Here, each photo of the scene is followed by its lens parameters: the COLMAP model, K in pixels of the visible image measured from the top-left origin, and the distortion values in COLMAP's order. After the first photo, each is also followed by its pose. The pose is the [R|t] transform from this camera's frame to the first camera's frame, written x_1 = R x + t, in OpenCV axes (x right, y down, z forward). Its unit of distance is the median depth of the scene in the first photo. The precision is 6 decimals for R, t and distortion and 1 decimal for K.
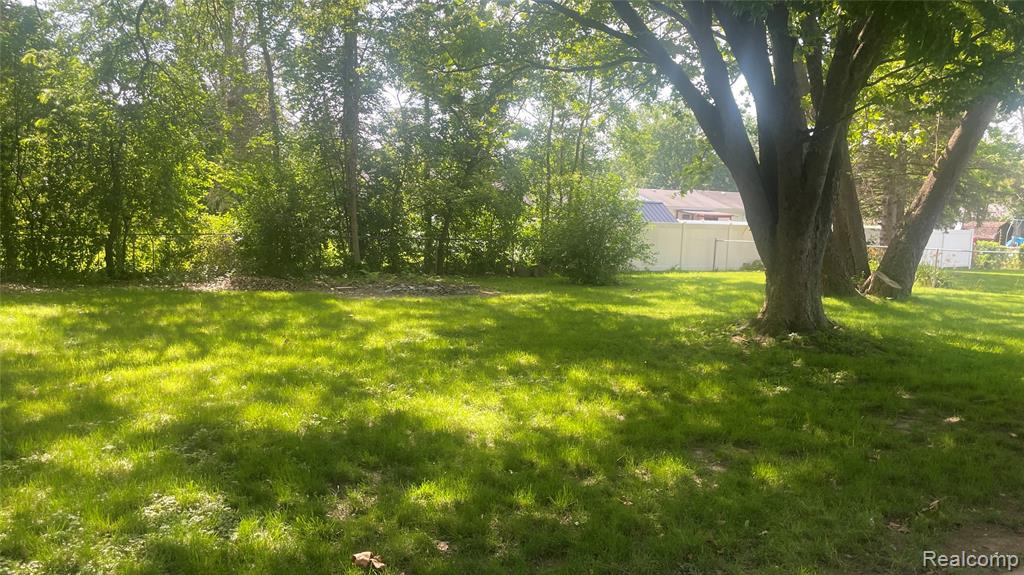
lens RADIAL K [[819.8, 0, 513.0], [0, 819.8, 290.7], [0, 0, 1]] dist [0.069611, -0.108700]
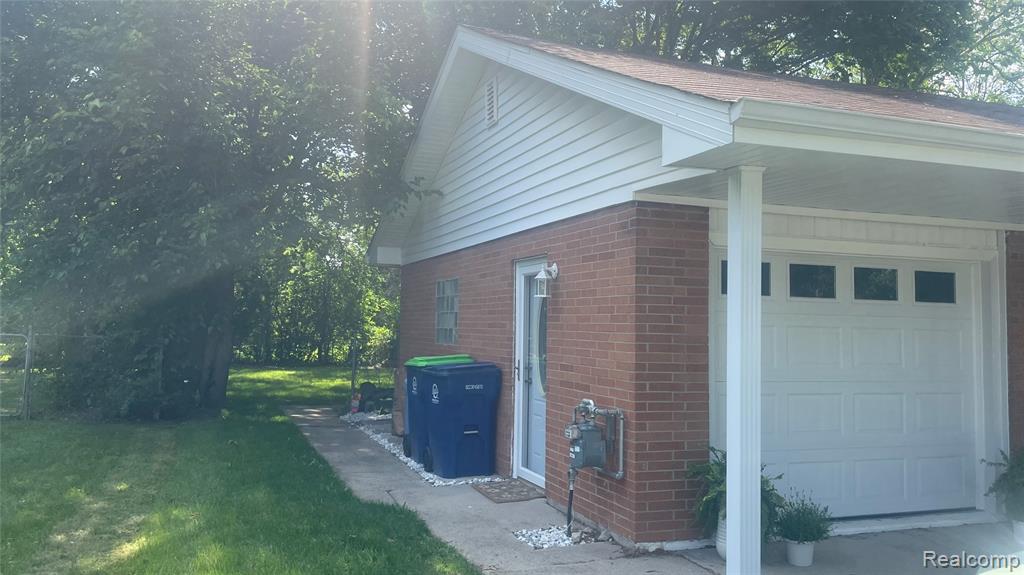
lens RADIAL K [[819.8, 0, 512.7], [0, 819.8, 284.8], [0, 0, 1]] dist [0.069611, -0.108700]
pose [[0.973182, -0.024359, -0.228745, 0.305131], [-0.008393, 0.989956, -0.141127, 0.058977], [0.229885, 0.139262, 0.963202, -0.592350]]
